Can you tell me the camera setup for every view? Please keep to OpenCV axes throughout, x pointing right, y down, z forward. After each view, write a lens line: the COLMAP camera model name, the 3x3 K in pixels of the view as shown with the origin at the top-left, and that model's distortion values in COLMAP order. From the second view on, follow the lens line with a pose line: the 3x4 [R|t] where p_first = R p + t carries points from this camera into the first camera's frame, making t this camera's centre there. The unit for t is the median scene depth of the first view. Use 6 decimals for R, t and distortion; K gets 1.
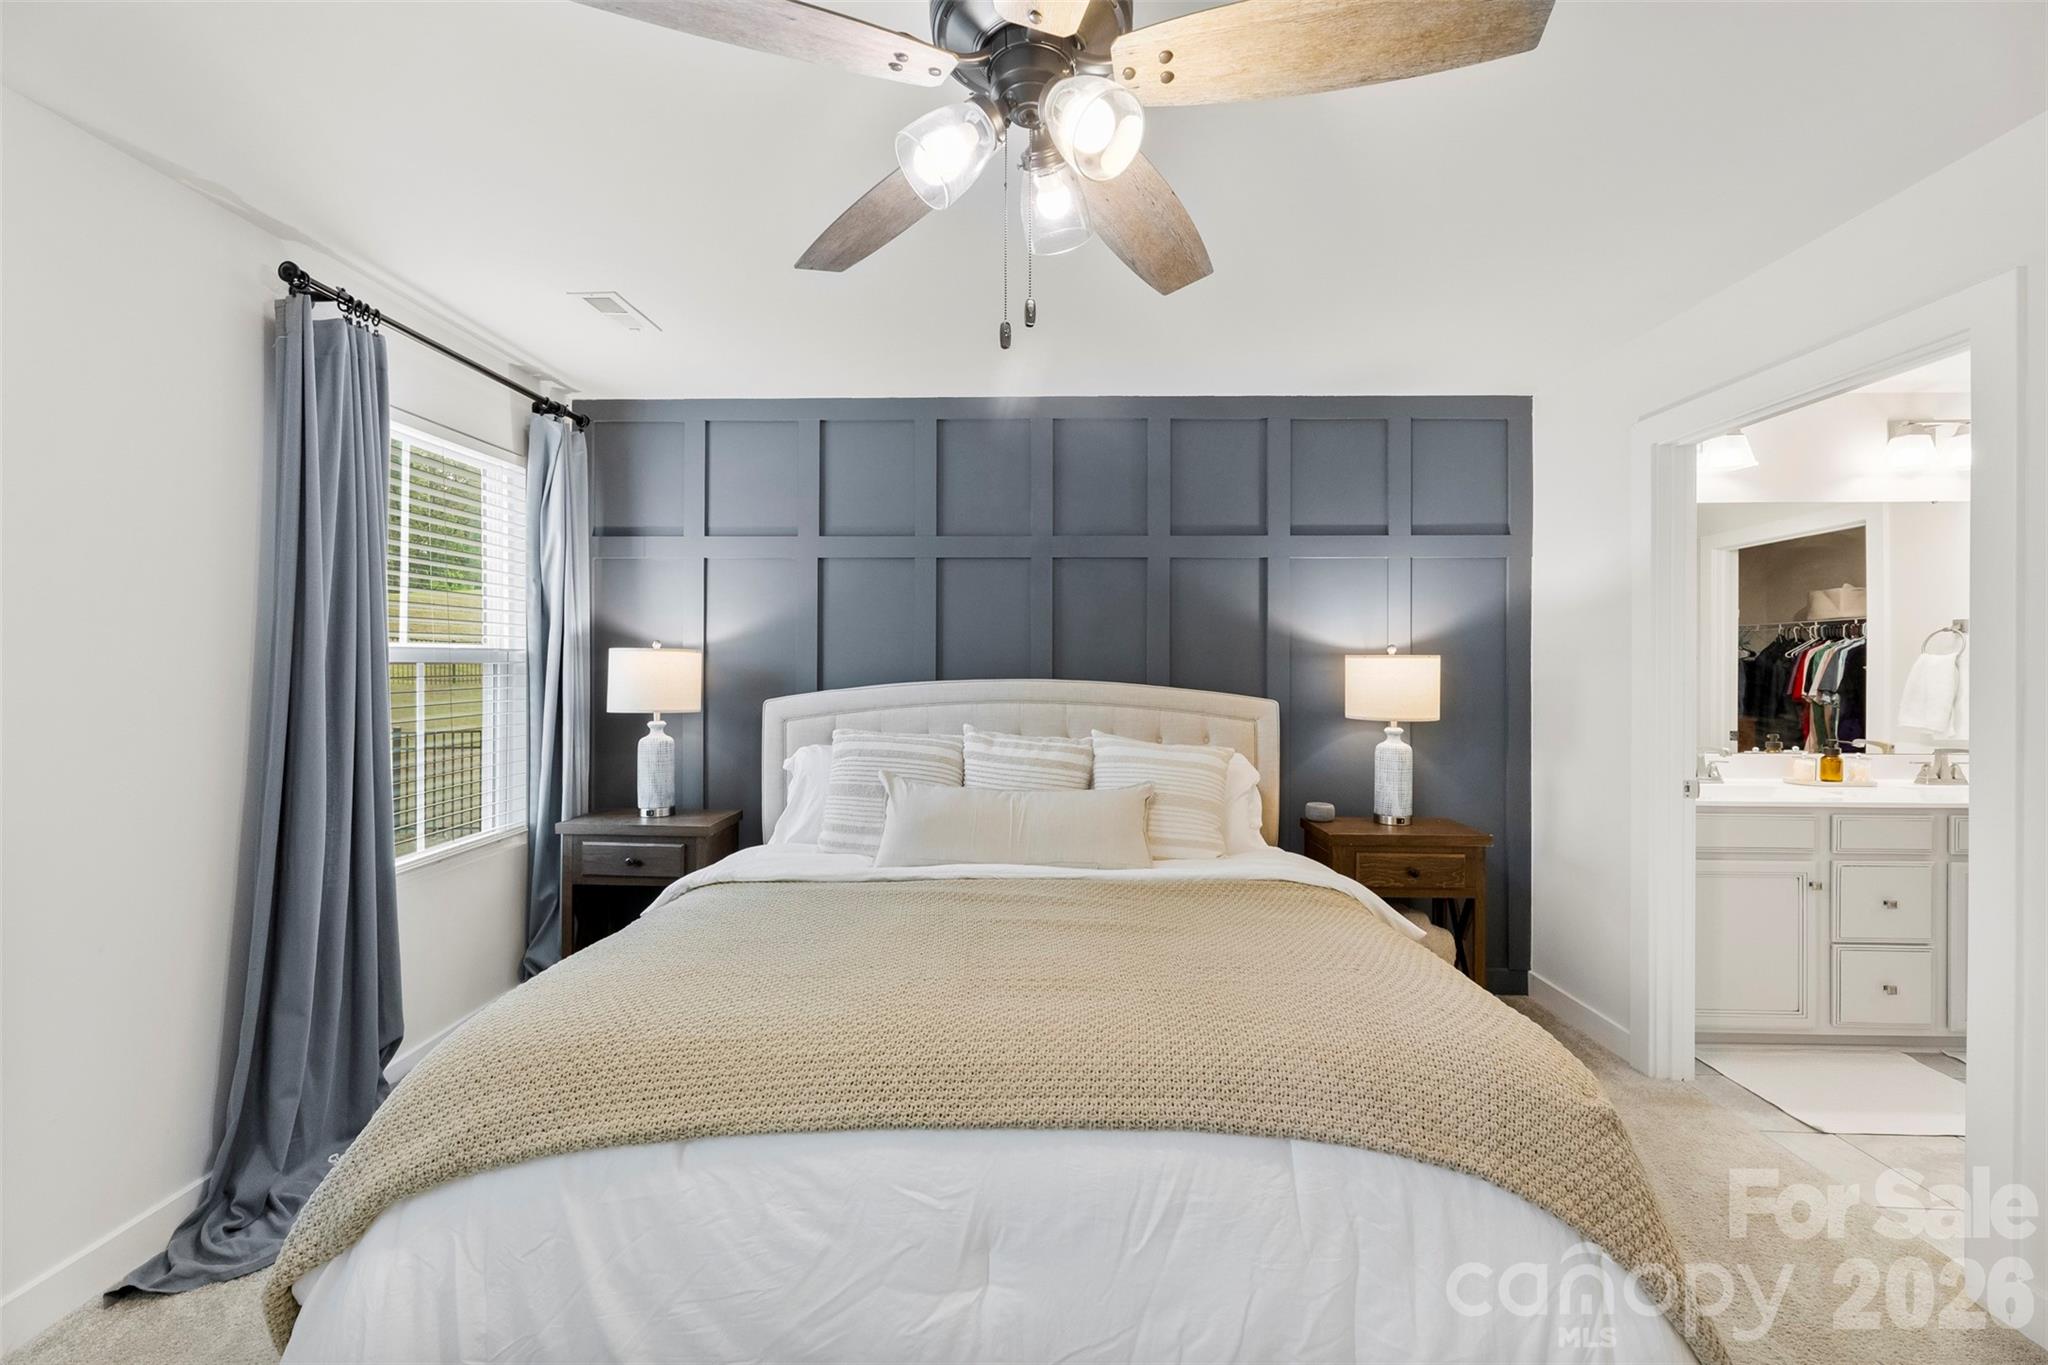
lens RADIAL K [[836.8, 0, 1029.8], [0, 836.8, 663.5], [0, 0, 1]] dist [0.010758, -0.000094]
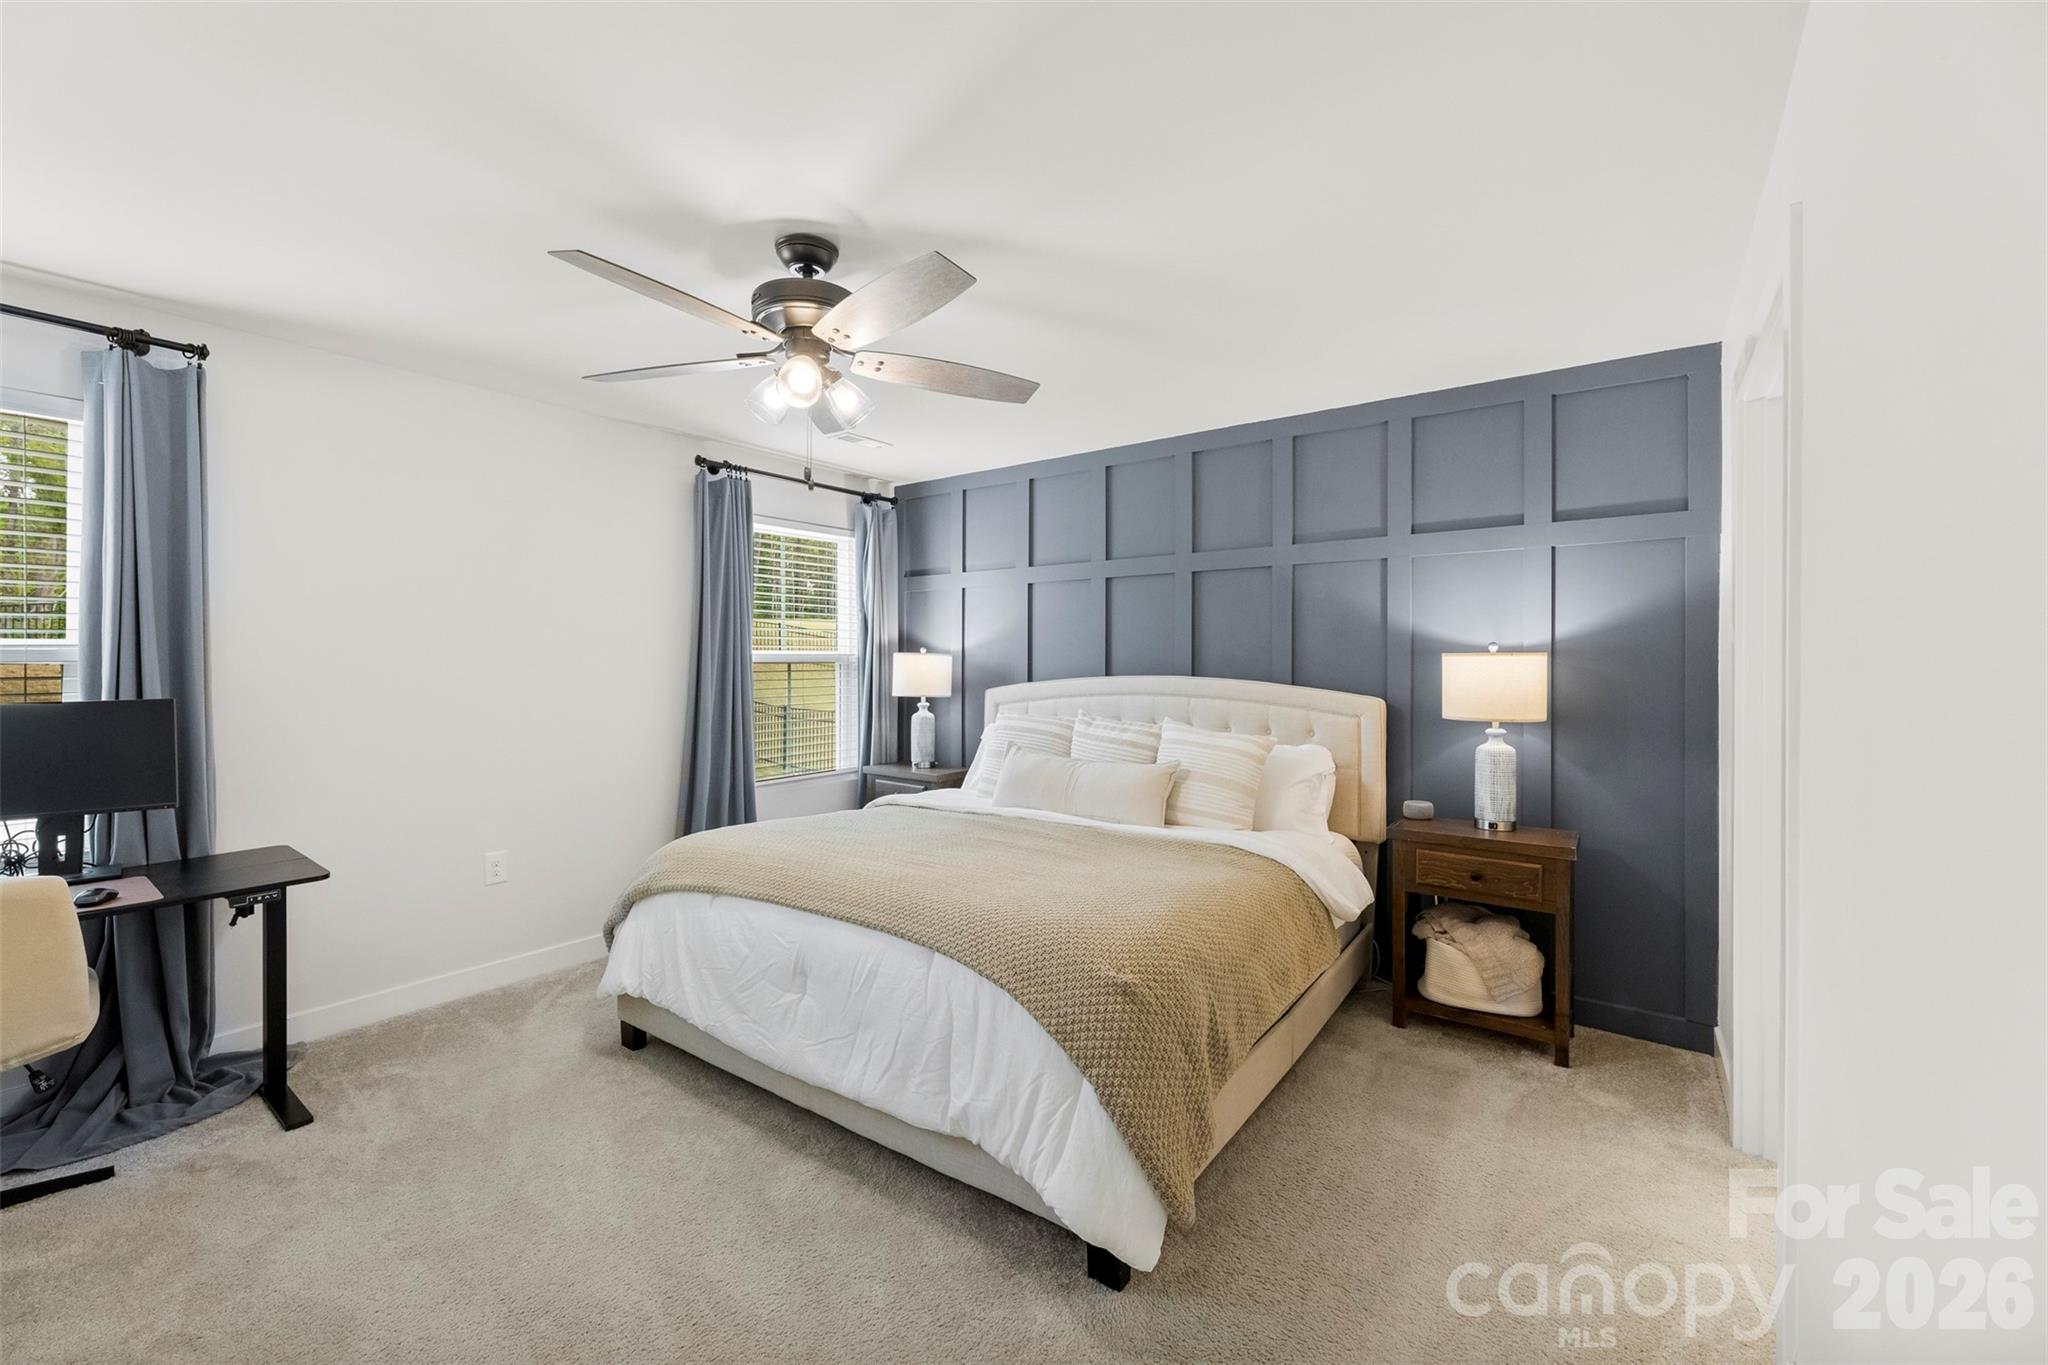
lens RADIAL K [[836.8, 0, 1033.4], [0, 836.8, 670.5], [0, 0, 1]] dist [0.010758, -0.000094]
pose [[0.820030, 0.002954, -0.572312, 0.532690], [-0.001415, 0.999994, 0.003134, 0.007596], [0.572318, -0.001760, 0.820030, -0.083618]]
